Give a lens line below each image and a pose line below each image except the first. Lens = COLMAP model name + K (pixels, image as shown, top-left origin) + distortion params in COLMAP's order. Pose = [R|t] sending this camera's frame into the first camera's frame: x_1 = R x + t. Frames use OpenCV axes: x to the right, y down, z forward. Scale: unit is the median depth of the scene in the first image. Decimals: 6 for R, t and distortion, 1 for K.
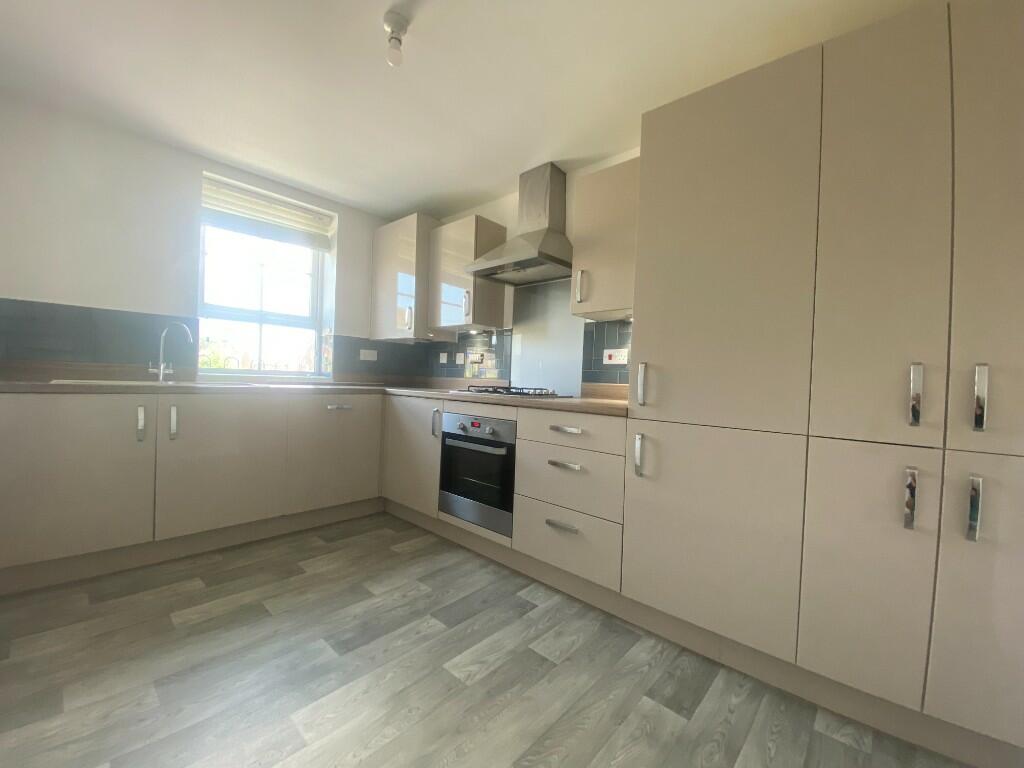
lens RADIAL K [[415.7, 0, 506.4], [0, 415.7, 383.8], [0, 0, 1]] dist [0.023773, -0.001781]
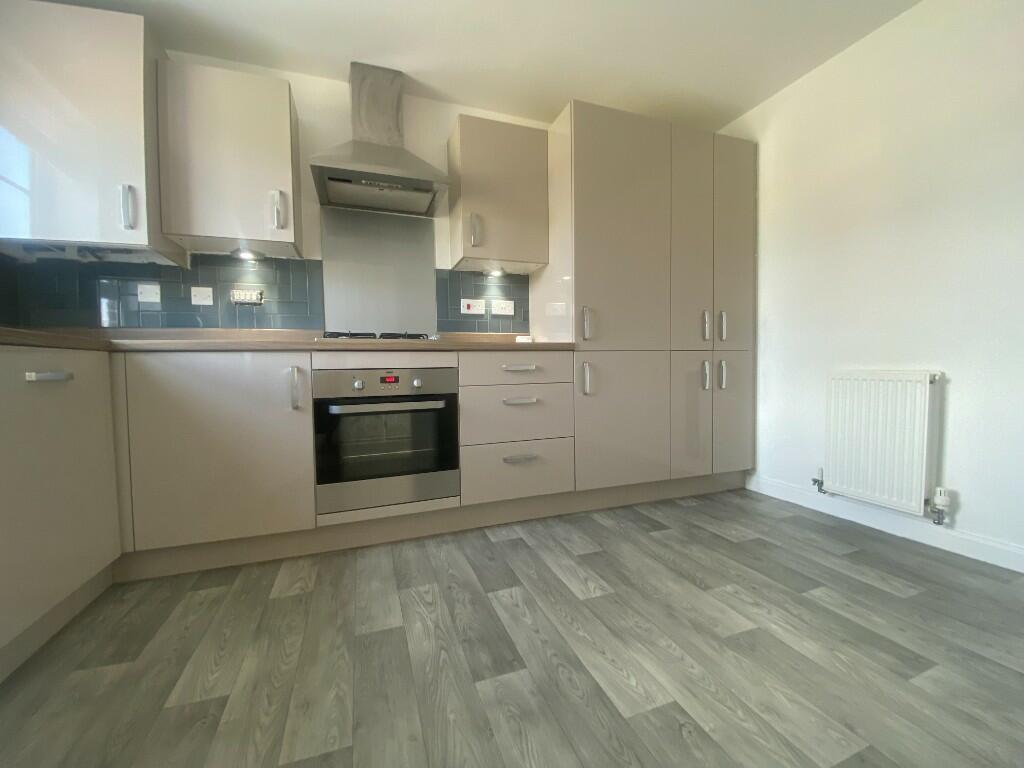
lens RADIAL K [[415.7, 0, 506.3], [0, 415.7, 382.8], [0, 0, 1]] dist [0.023773, -0.001781]
pose [[0.465767, -0.080435, 0.881244, -0.733506], [0.042179, 0.996746, 0.068684, 0.066803], [-0.883902, 0.005179, 0.467644, 0.487996]]
